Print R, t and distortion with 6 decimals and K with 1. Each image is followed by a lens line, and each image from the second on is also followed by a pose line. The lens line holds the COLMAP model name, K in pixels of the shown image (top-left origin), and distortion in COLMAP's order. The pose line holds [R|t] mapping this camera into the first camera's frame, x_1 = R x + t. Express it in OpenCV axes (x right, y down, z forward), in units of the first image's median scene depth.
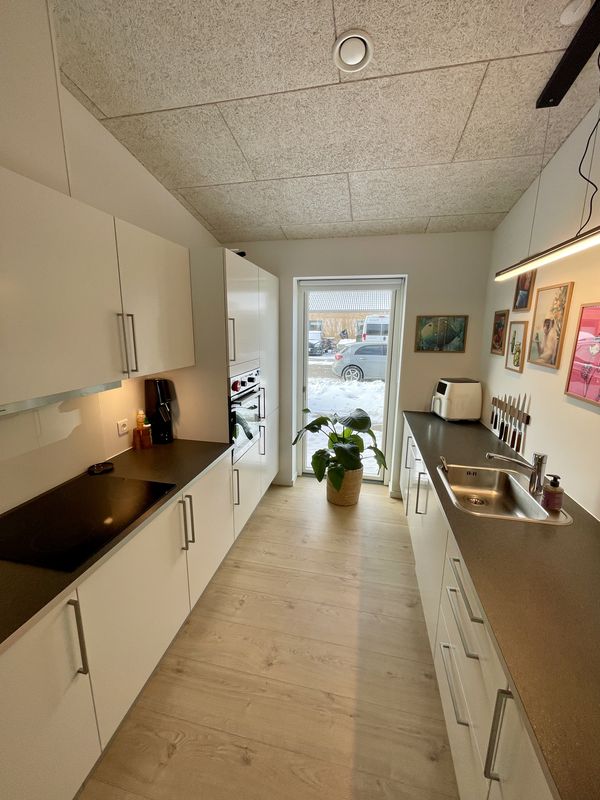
lens RADIAL K [[322.8, 0, 298.4], [0, 322.8, 397.0], [0, 0, 1]] dist [-0.002000, 0.001655]
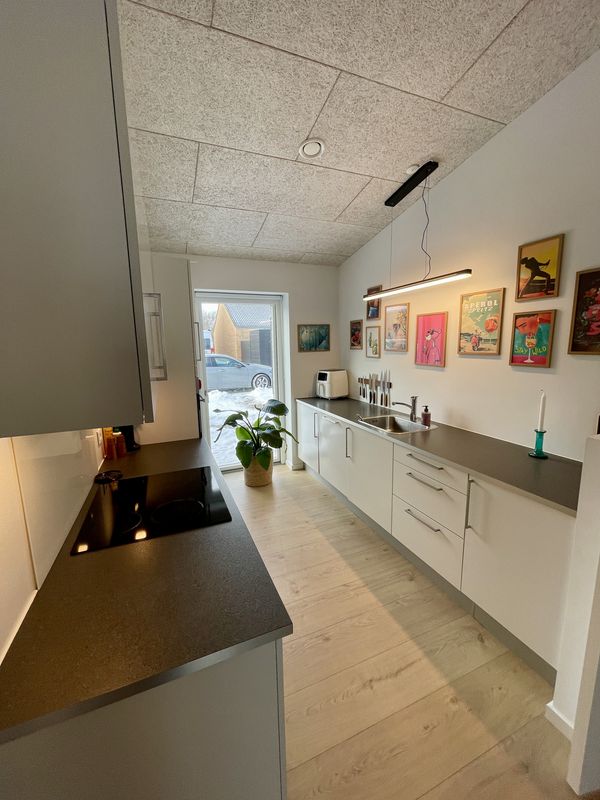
lens RADIAL K [[322.8, 0, 297.5], [0, 322.8, 397.6], [0, 0, 1]] dist [-0.002000, 0.001655]
pose [[0.822018, -0.119218, 0.556843, -0.476104], [0.144628, 0.989485, -0.001657, 0.053599], [-0.550790, 0.081897, 0.830616, -0.076511]]
